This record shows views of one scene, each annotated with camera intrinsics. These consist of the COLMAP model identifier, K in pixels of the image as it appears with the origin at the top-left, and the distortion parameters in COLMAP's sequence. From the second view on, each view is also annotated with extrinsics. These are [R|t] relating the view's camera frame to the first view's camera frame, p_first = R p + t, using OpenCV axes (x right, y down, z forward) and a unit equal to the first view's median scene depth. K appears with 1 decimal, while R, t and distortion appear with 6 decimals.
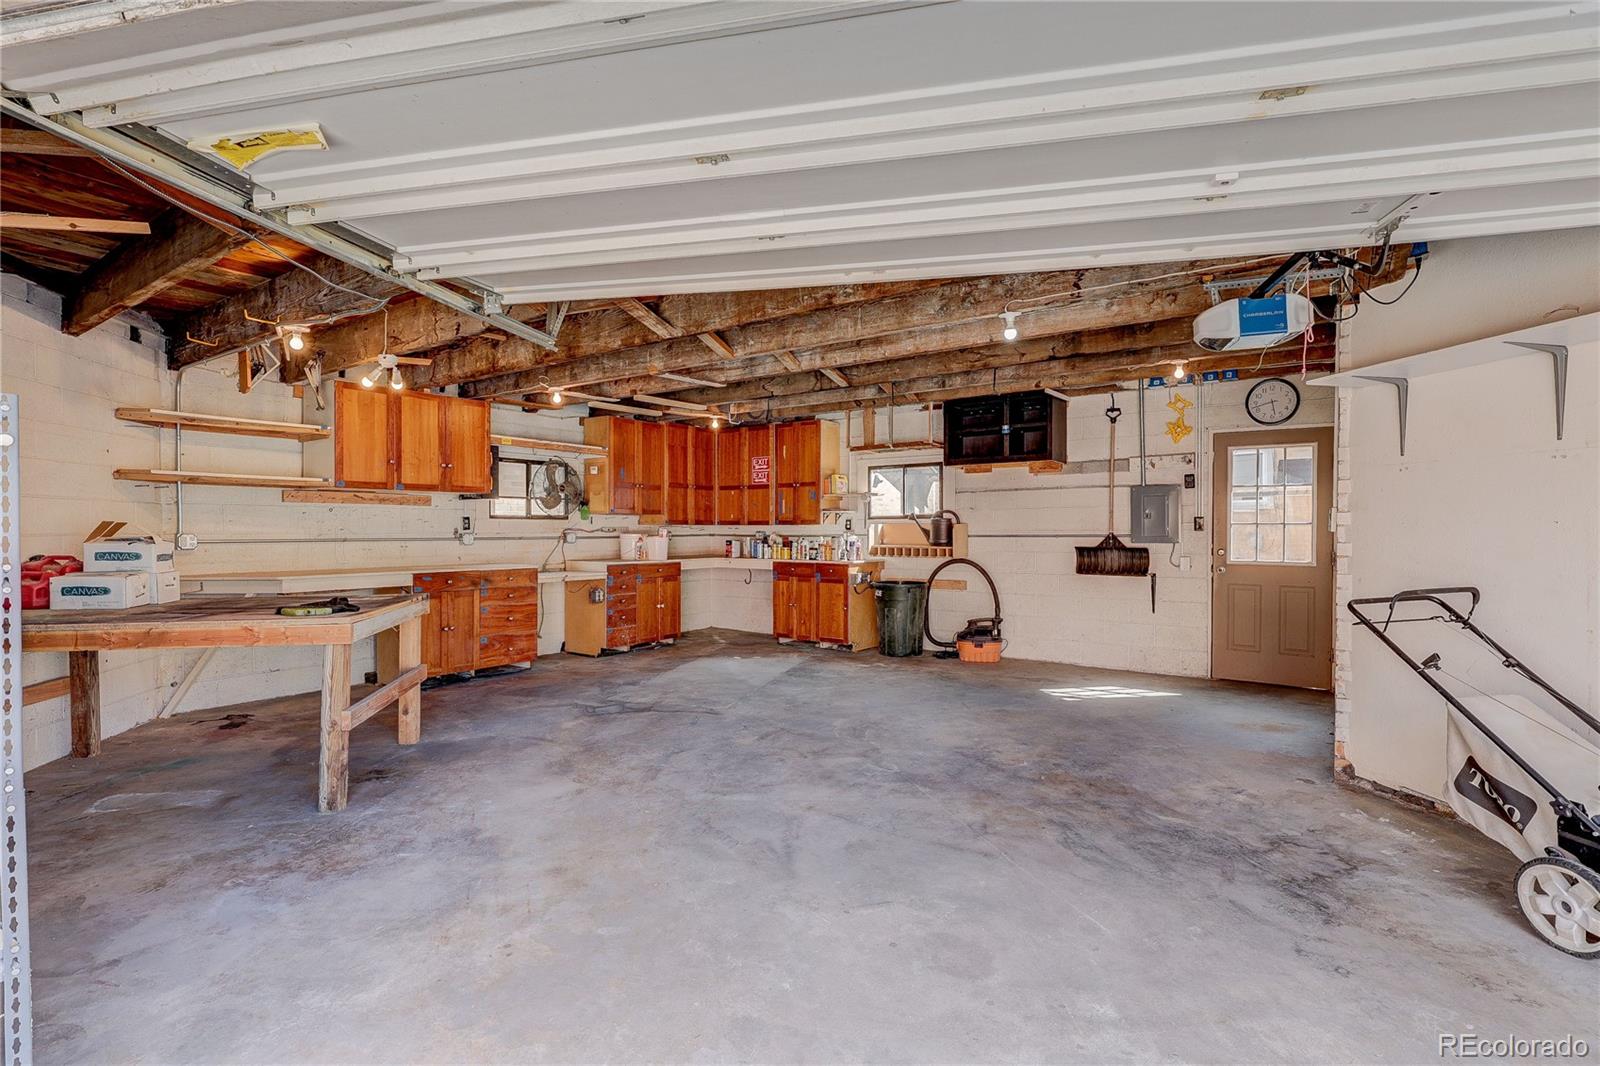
lens RADIAL K [[742.2, 0, 802.1], [0, 742.2, 534.7], [0, 0, 1]] dist [-0.002741, -0.000204]
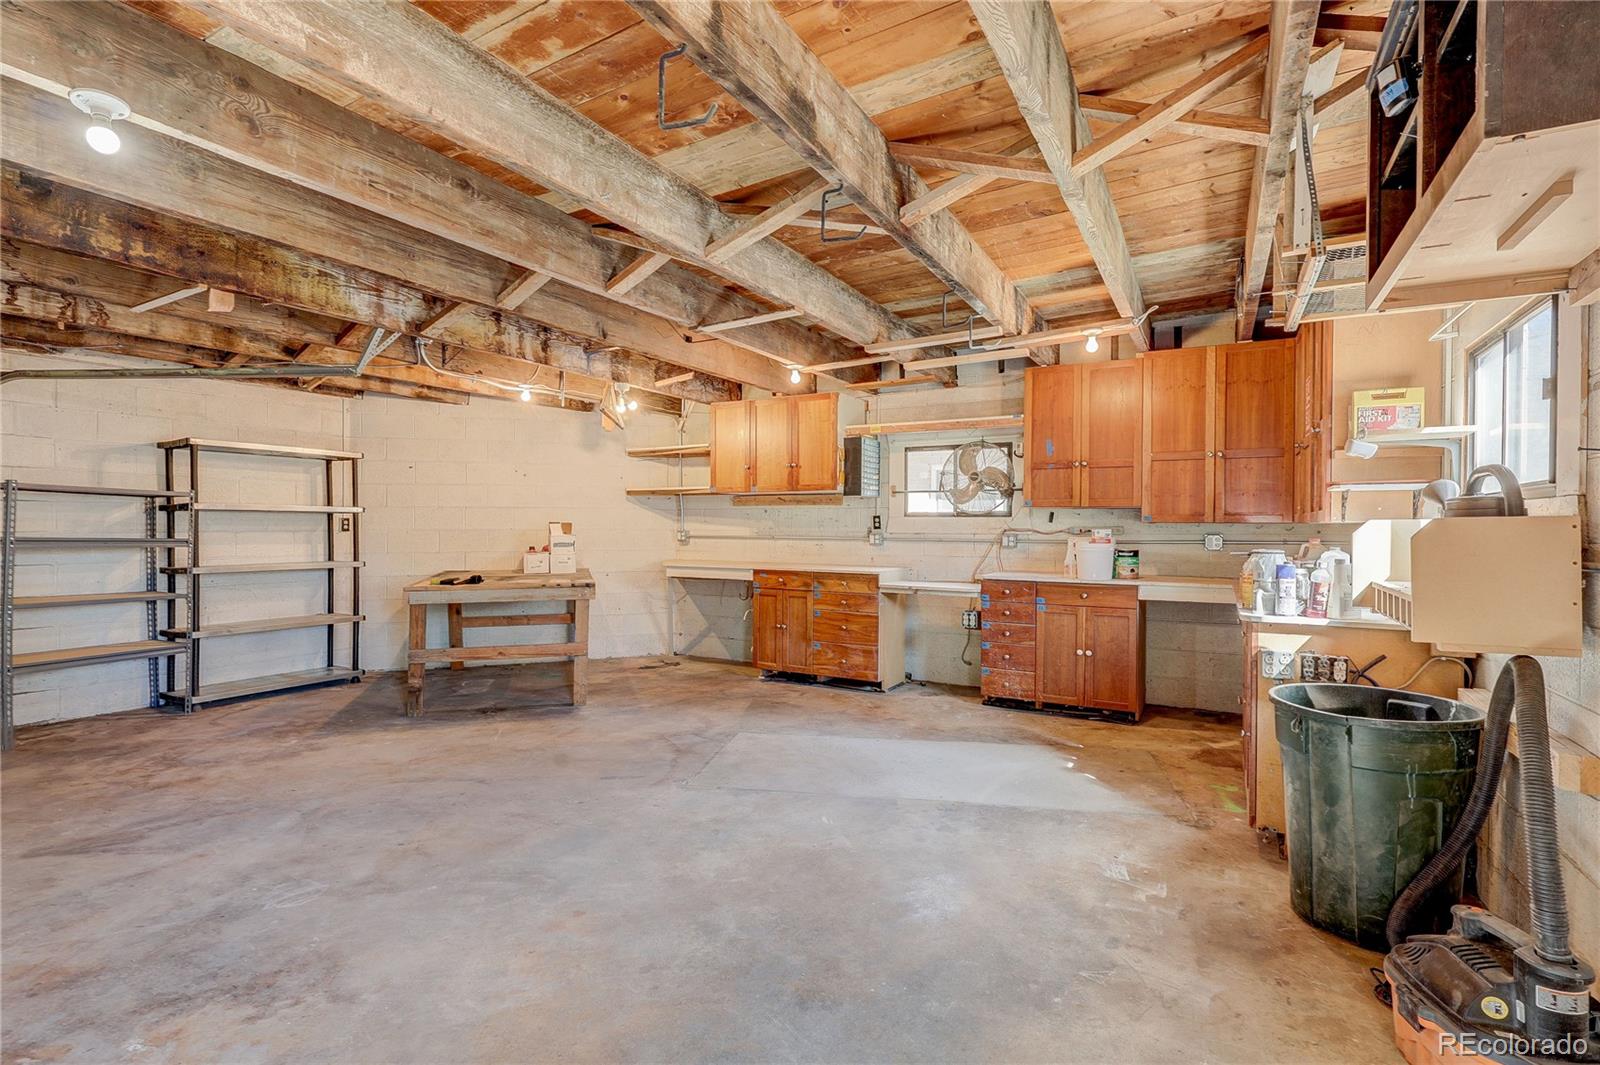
lens RADIAL K [[742.2, 0, 802.1], [0, 742.2, 534.2], [0, 0, 1]] dist [-0.002741, -0.000204]
pose [[0.114234, 0.014144, -0.993353, 0.510594], [-0.008744, 0.999874, 0.013231, -0.012883], [0.993415, 0.007175, 0.114344, 0.864571]]
